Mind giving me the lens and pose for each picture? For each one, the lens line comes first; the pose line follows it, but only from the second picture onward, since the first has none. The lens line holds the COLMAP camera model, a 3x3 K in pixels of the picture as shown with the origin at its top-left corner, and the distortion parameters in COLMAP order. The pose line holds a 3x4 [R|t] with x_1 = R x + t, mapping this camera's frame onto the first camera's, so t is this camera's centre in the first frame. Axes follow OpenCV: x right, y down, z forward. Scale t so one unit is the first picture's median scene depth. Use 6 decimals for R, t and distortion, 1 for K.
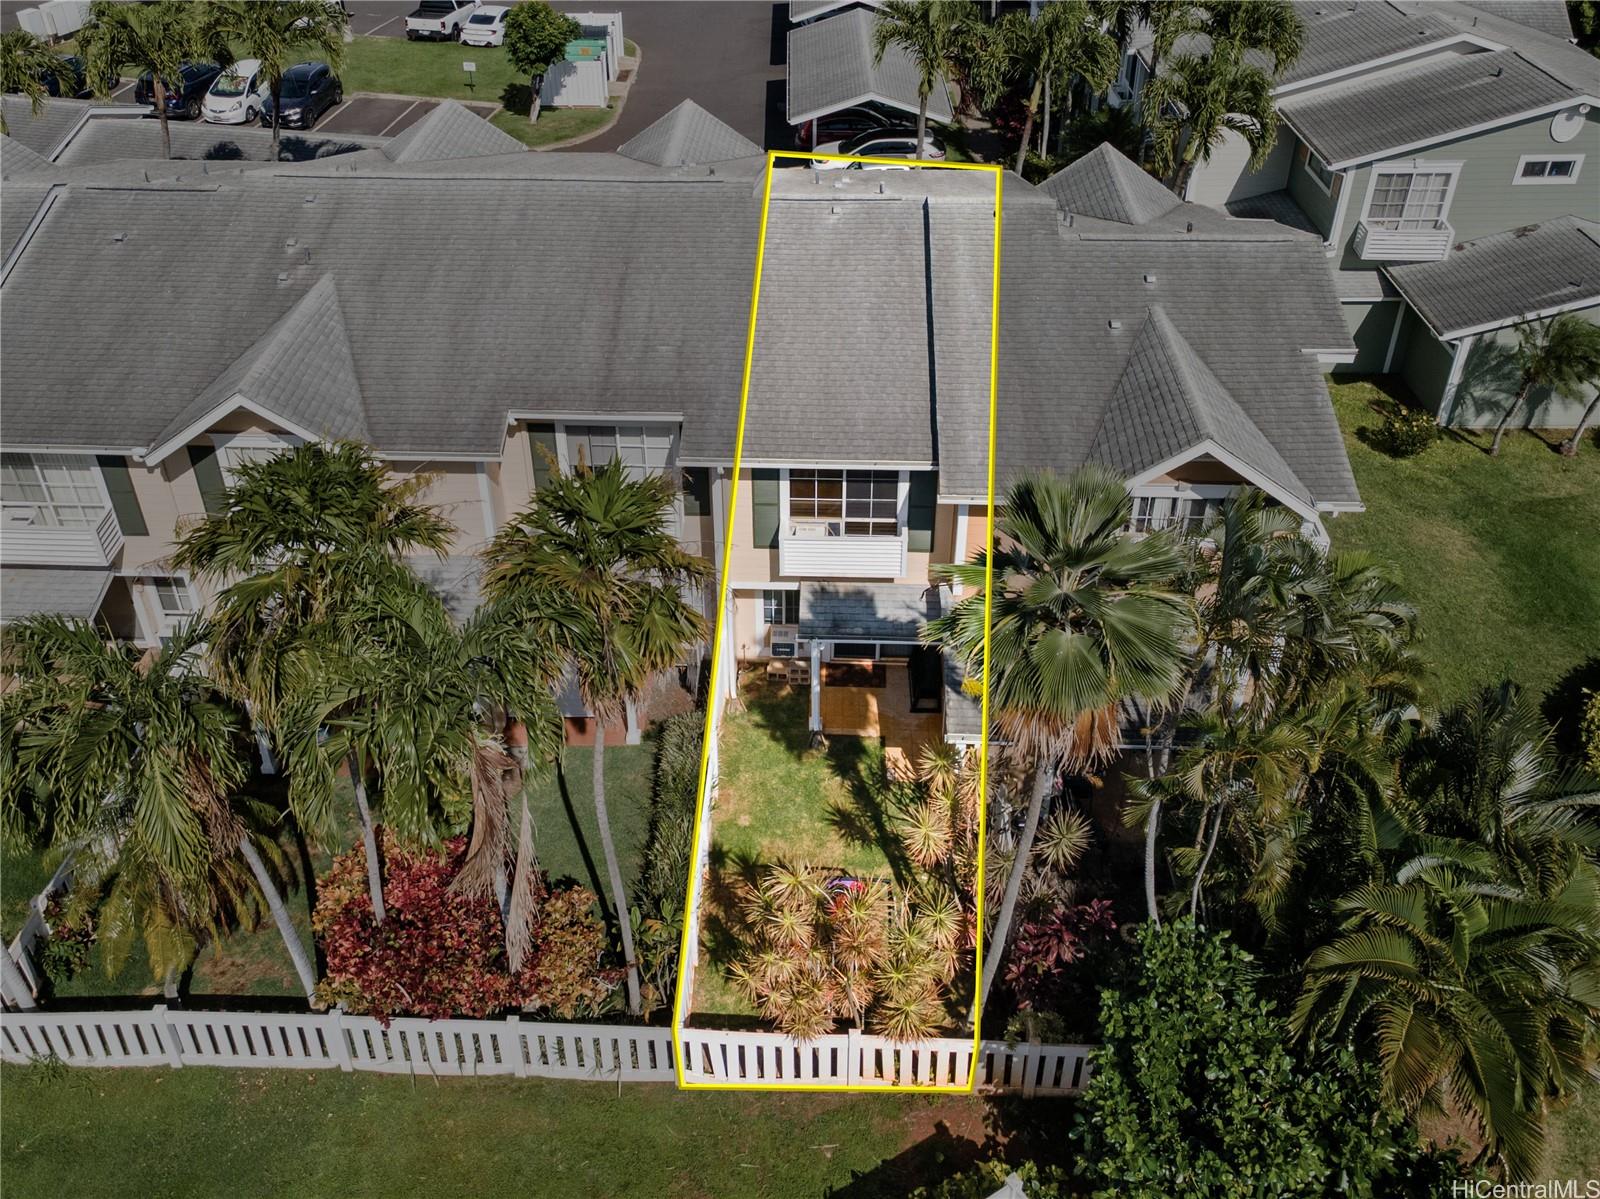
lens RADIAL K [[1171.5, 0, 800.0], [0, 1171.5, 599.5], [0, 0, 1]] dist [-0.000636, 0.002175]
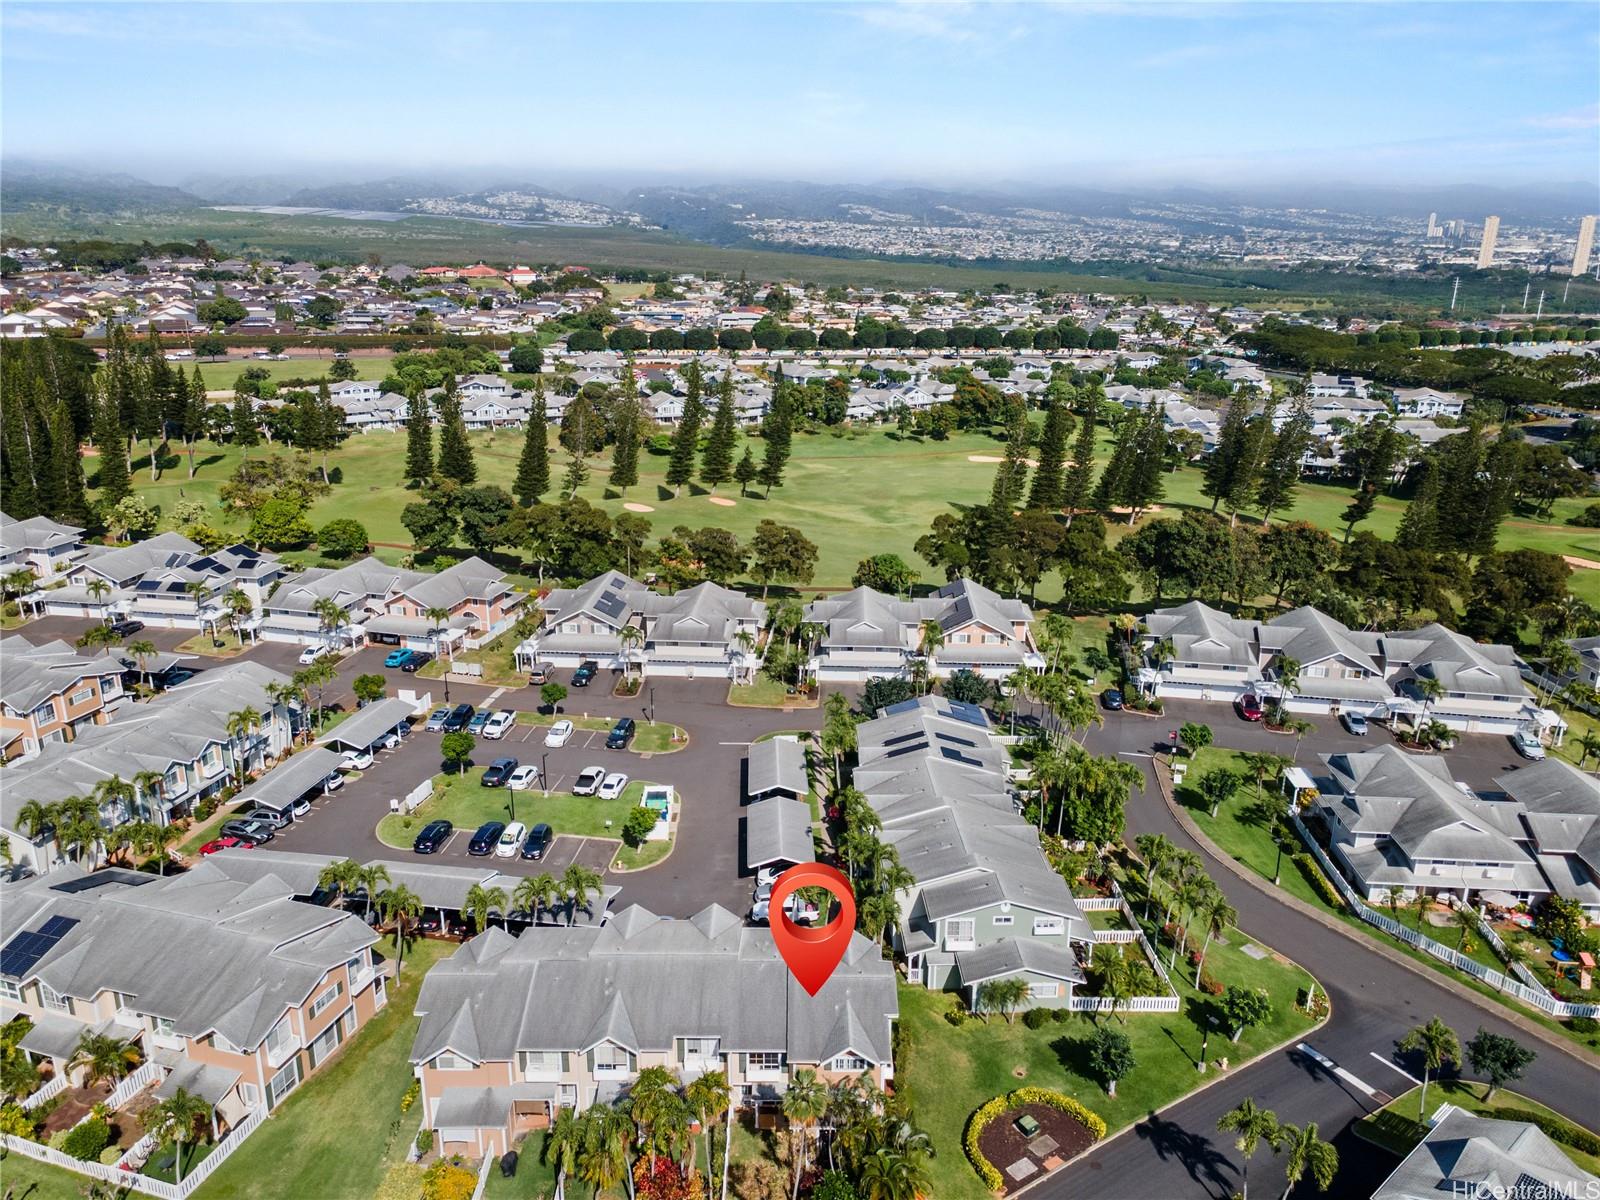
lens RADIAL K [[1171.5, 0, 800.0], [0, 1171.5, 600.0], [0, 0, 1]] dist [-0.000636, 0.002175]
pose [[0.999431, -0.010299, 0.032116, 0.046193], [0.020516, 0.941448, -0.336535, -0.197882], [-0.026770, 0.337002, 0.941123, -2.893687]]
